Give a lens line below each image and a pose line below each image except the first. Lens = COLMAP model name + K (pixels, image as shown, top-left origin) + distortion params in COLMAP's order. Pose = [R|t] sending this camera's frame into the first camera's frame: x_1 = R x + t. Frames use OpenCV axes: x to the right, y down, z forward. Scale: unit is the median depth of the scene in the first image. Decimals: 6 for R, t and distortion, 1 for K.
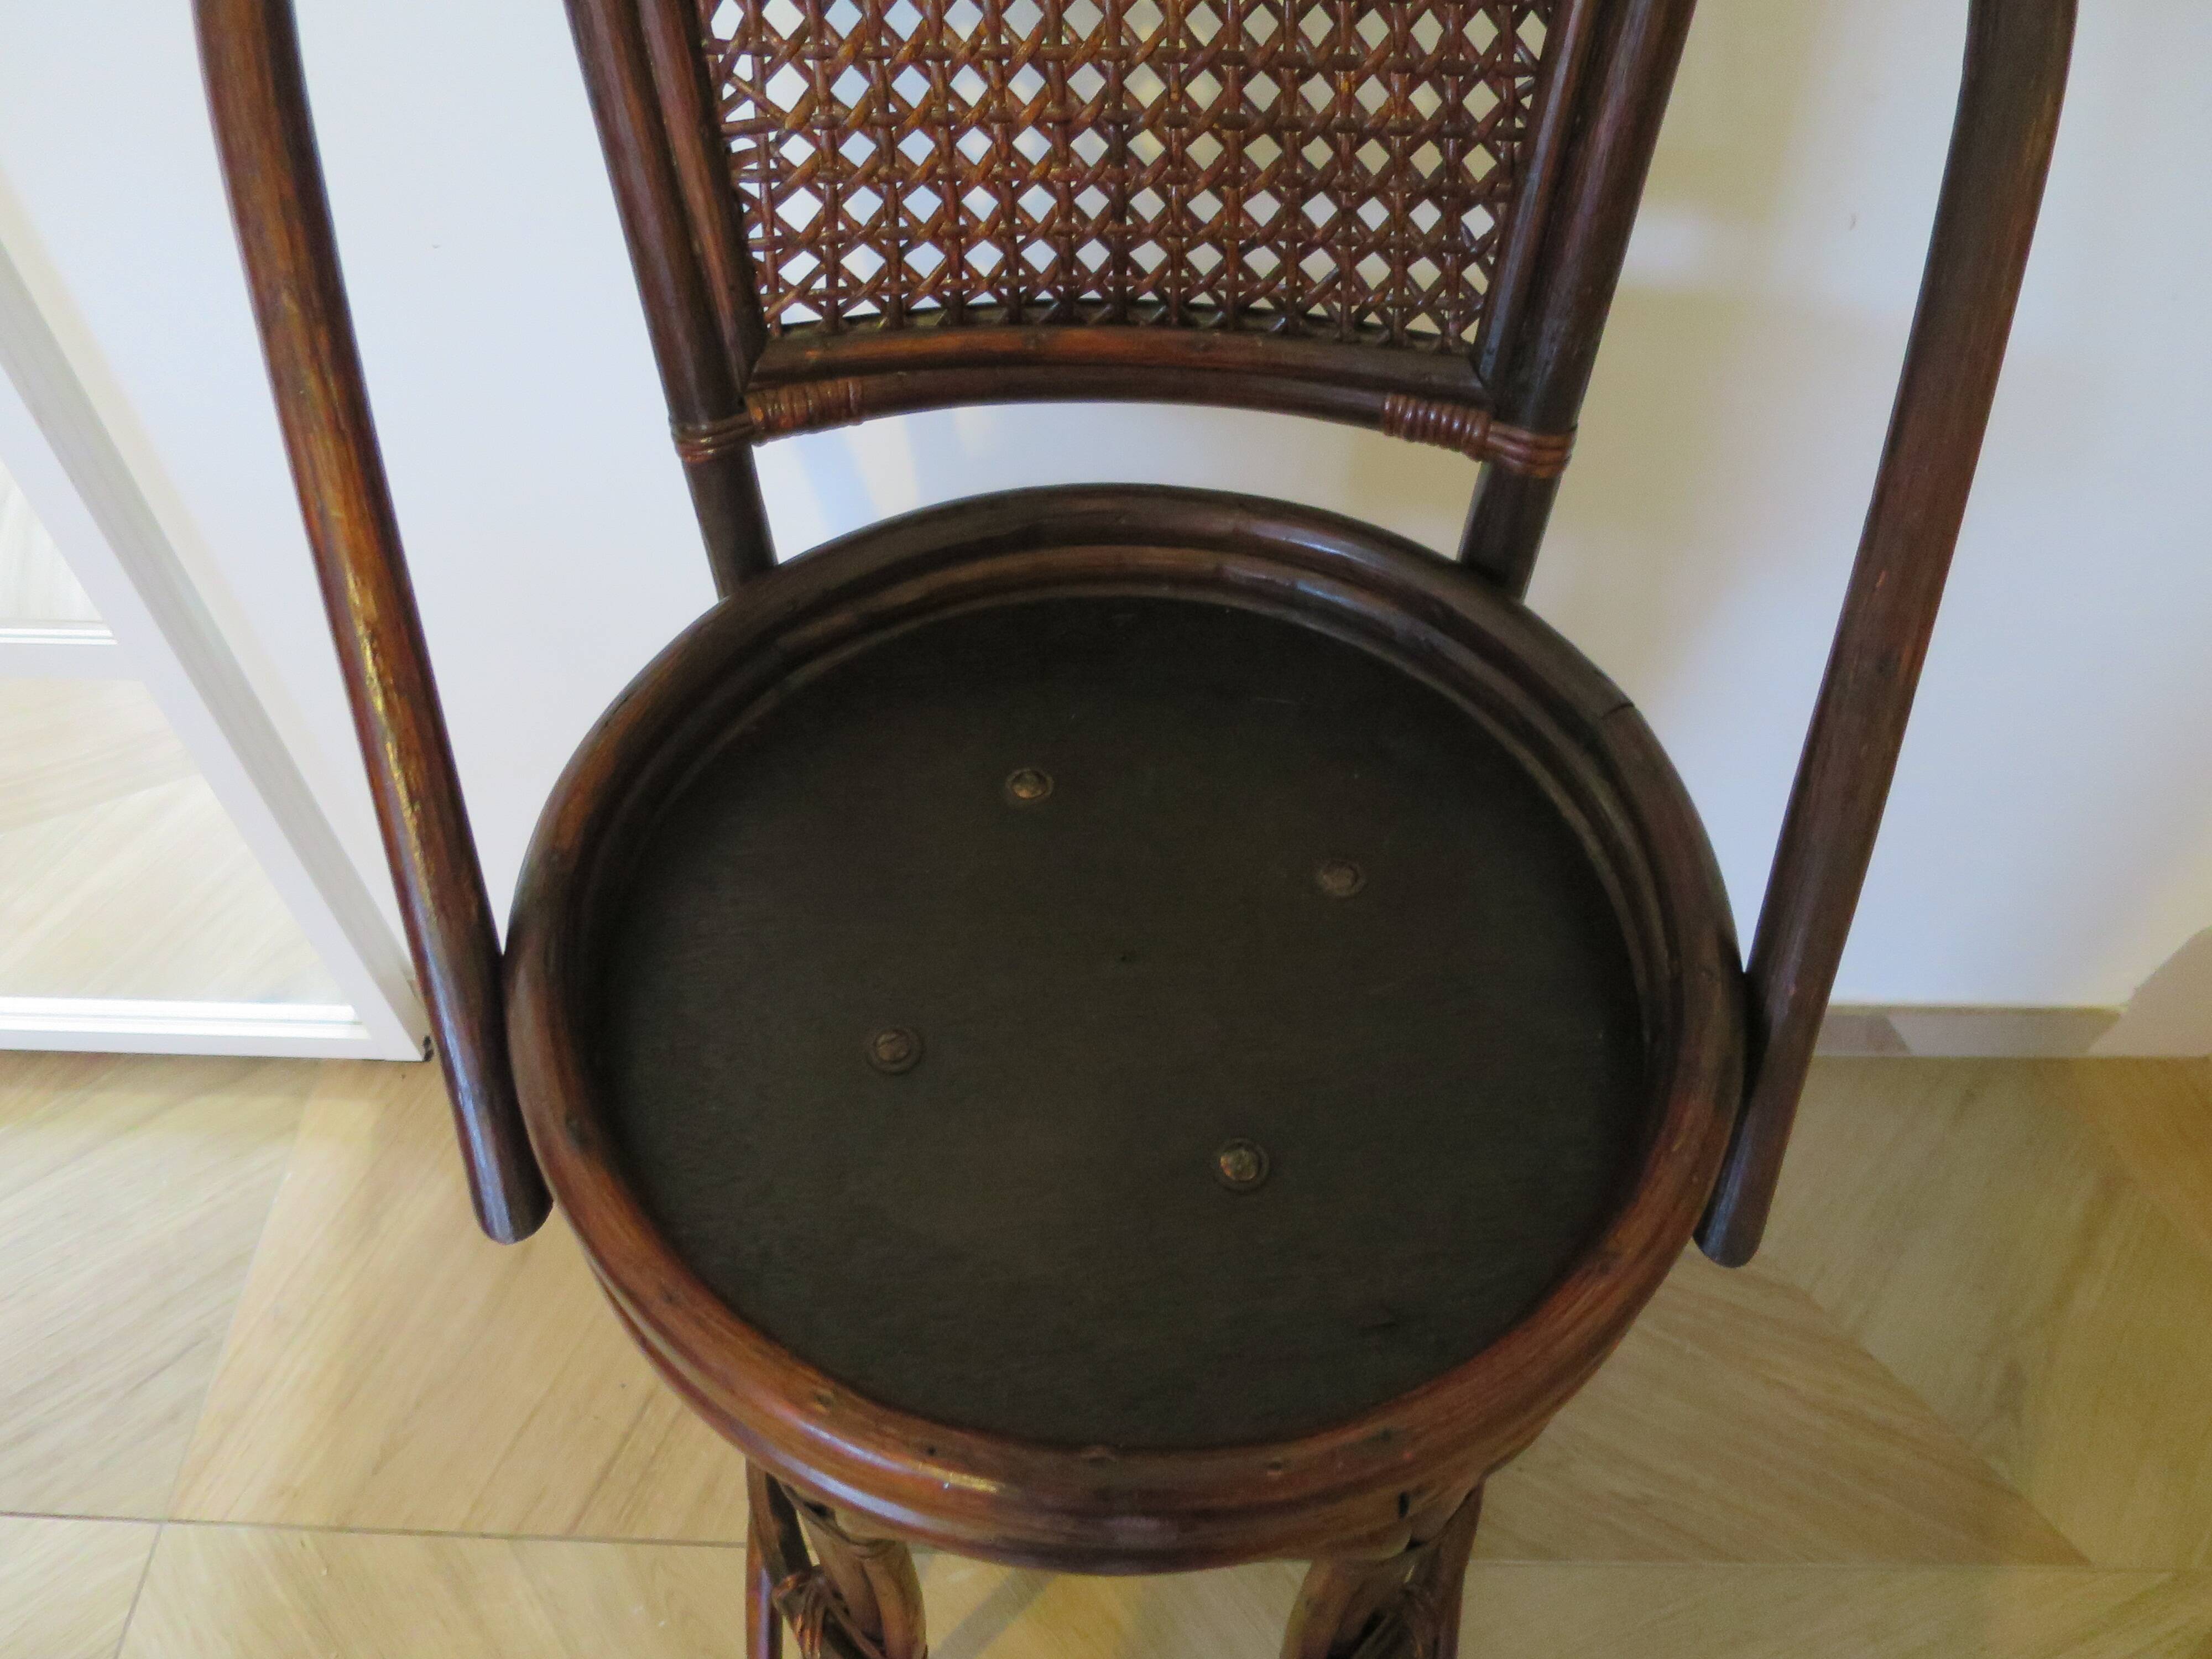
lens RADIAL K [[1577.5, 0, 1115.9], [0, 1577.5, 817.9], [0, 0, 1]] dist [-0.049261, 0.010823]
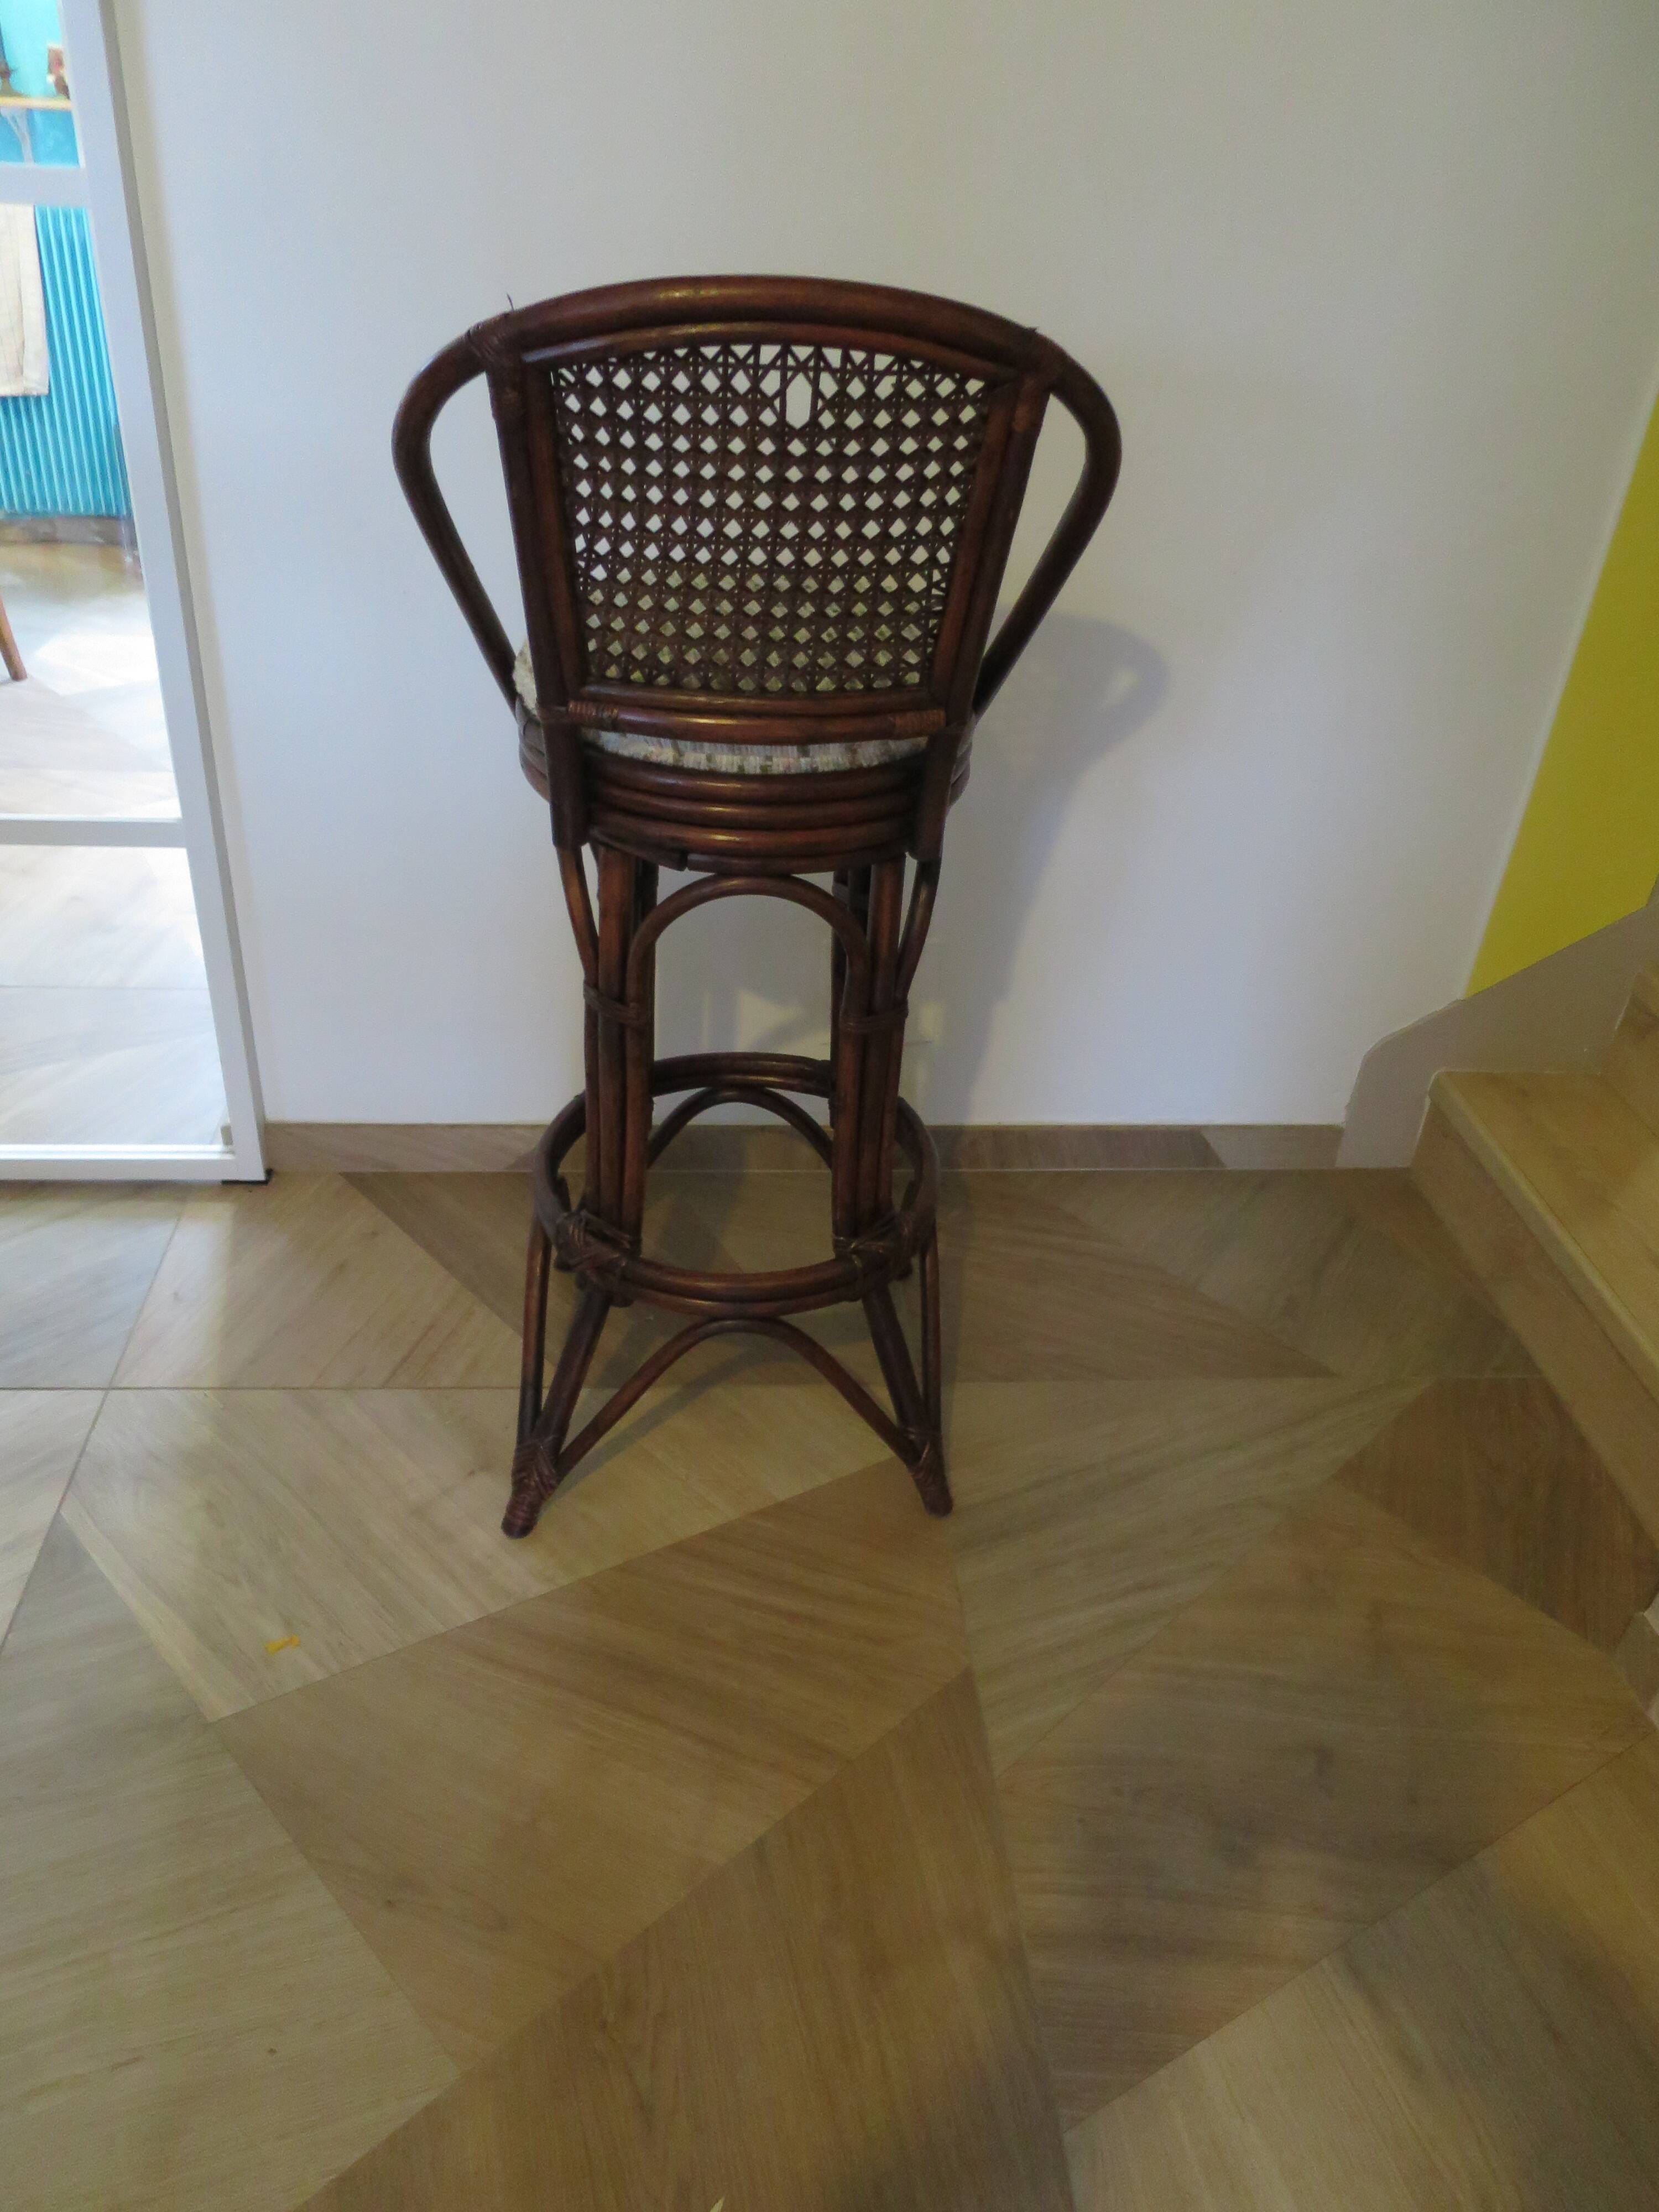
lens RADIAL K [[1577.5, 0, 838.8], [0, 1577.5, 1106.2], [0, 0, 1]] dist [-0.049261, 0.010823]
pose [[0.993581, -0.021003, 0.111158, -0.069945], [0.056339, 0.943957, -0.325224, 0.733433], [-0.098098, 0.329399, 0.939081, -0.604131]]
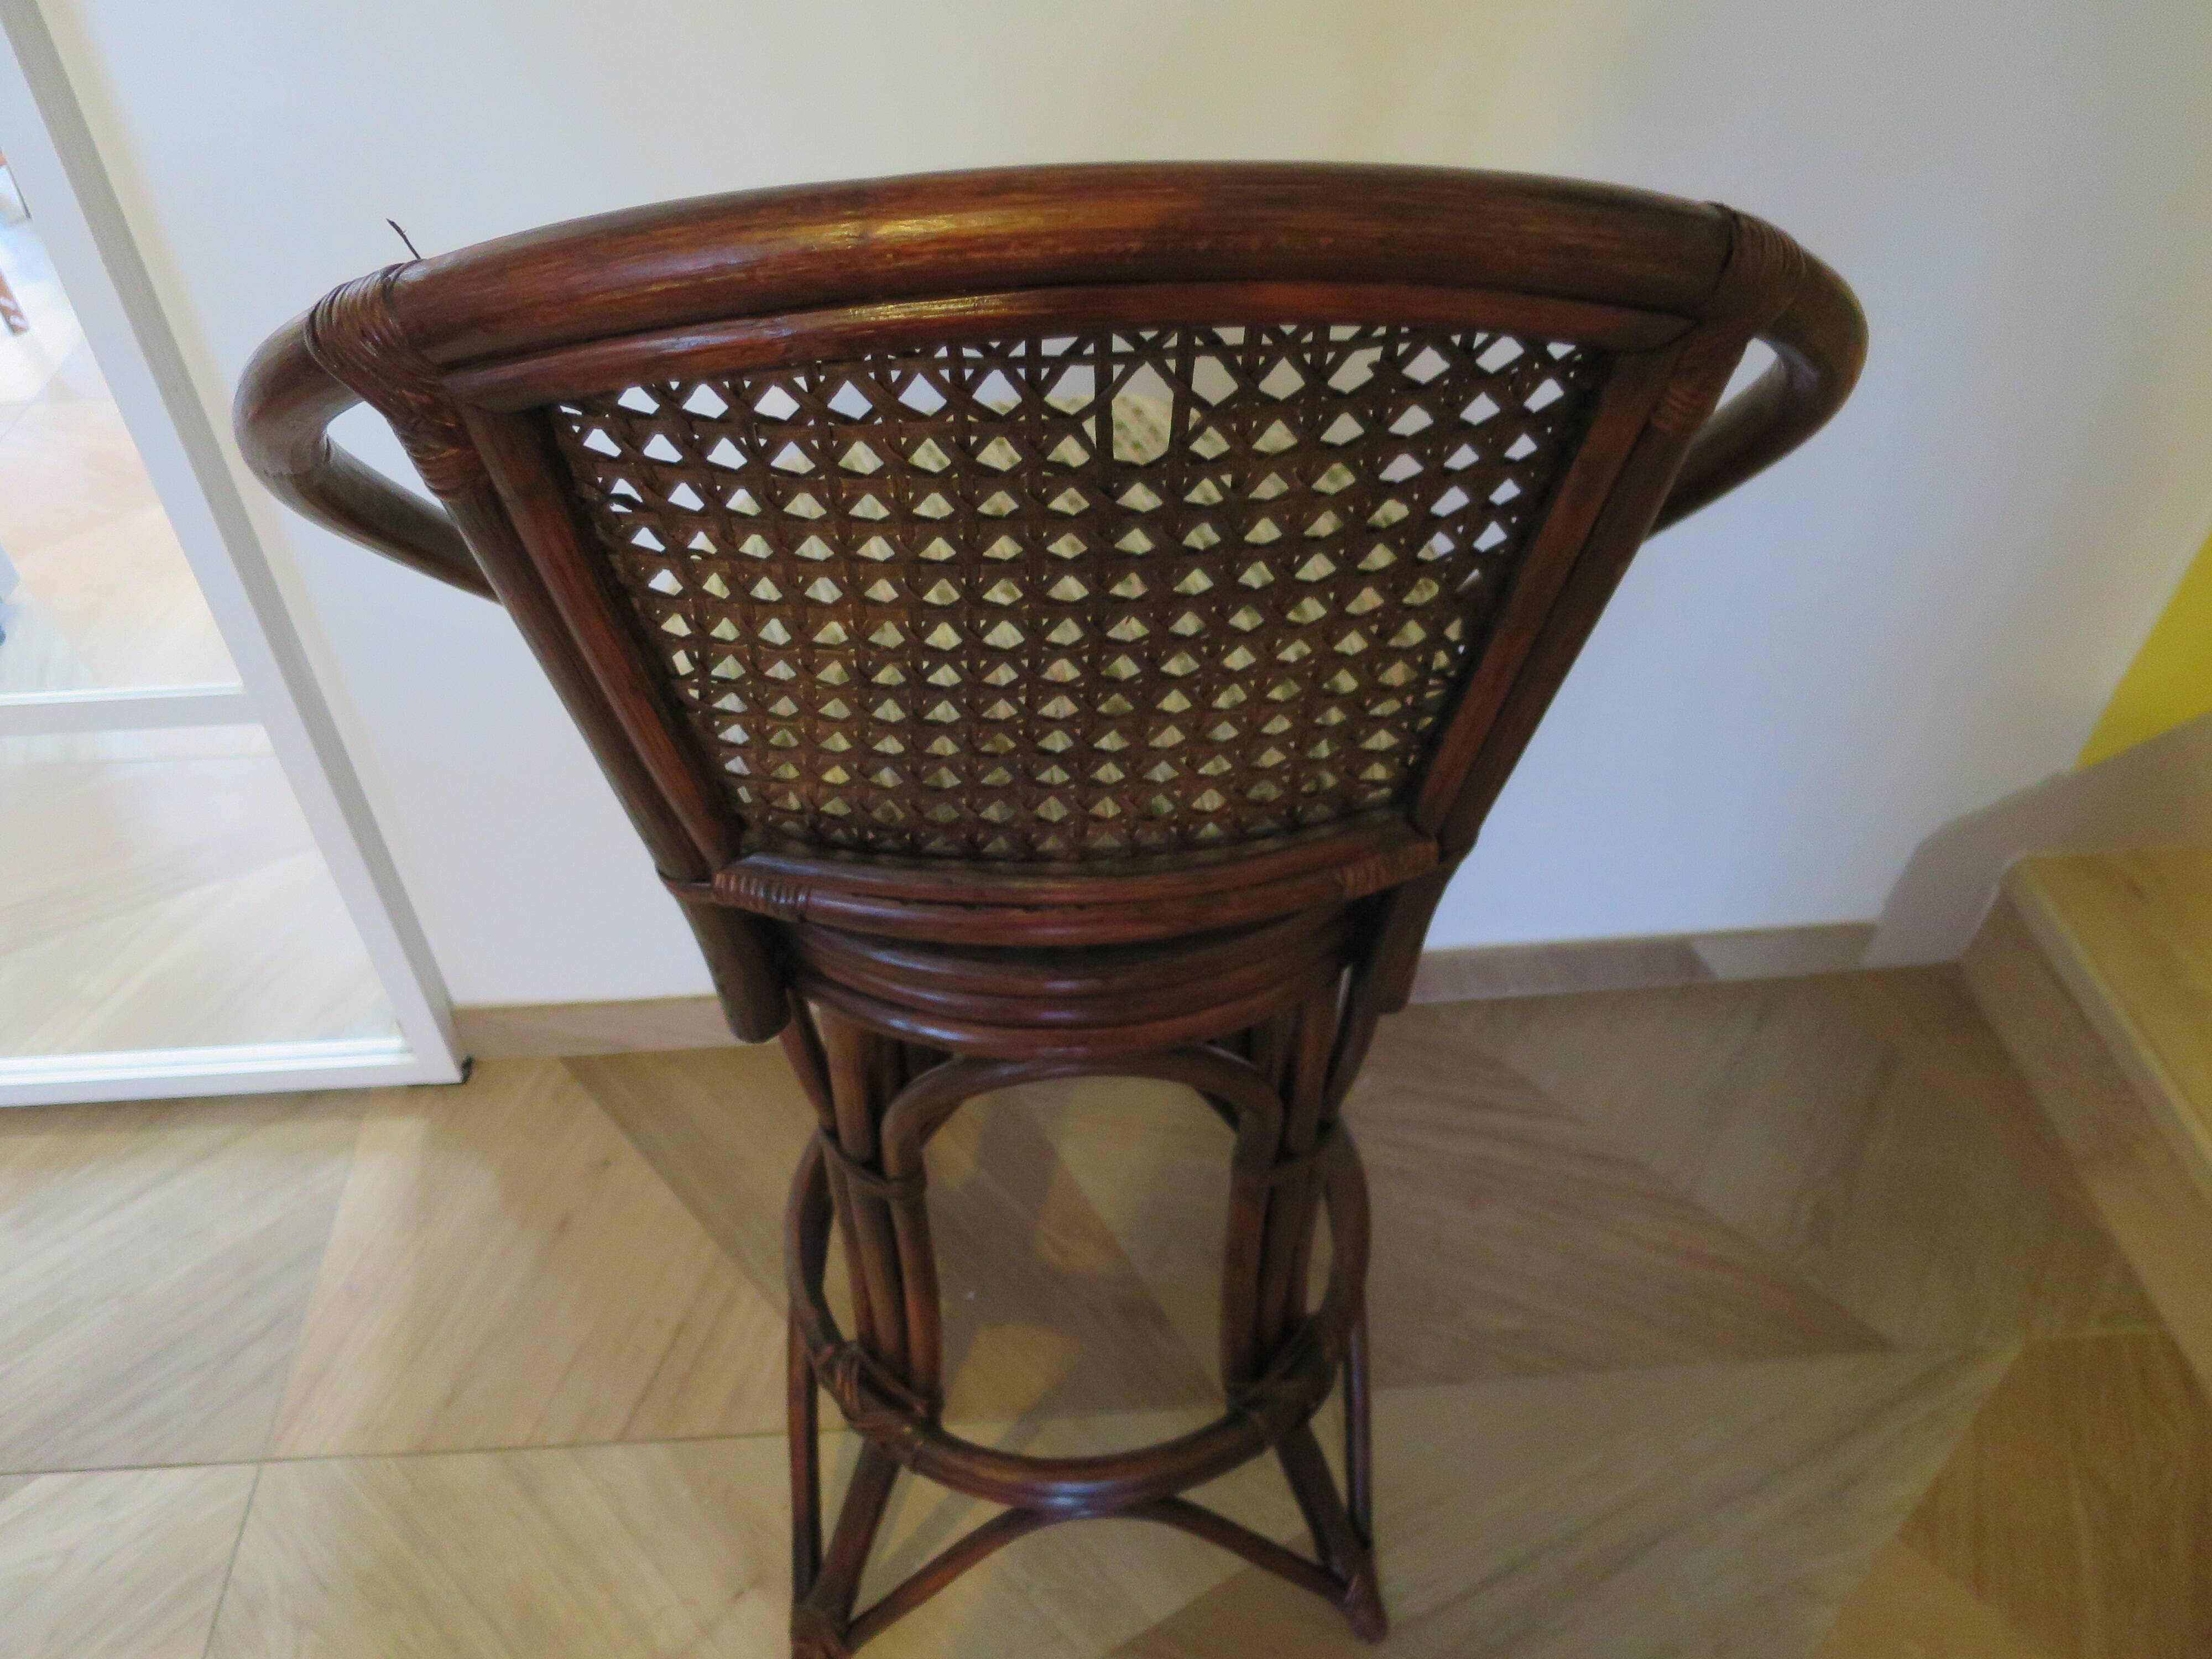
lens RADIAL K [[1577.5, 0, 1113.2], [0, 1577.5, 820.3], [0, 0, 1]] dist [-0.049261, 0.010823]
pose [[0.995423, -0.074973, 0.059270, -0.019418], [0.082355, 0.987566, -0.133910, 0.190775], [-0.048494, 0.138178, 0.989220, -0.237970]]
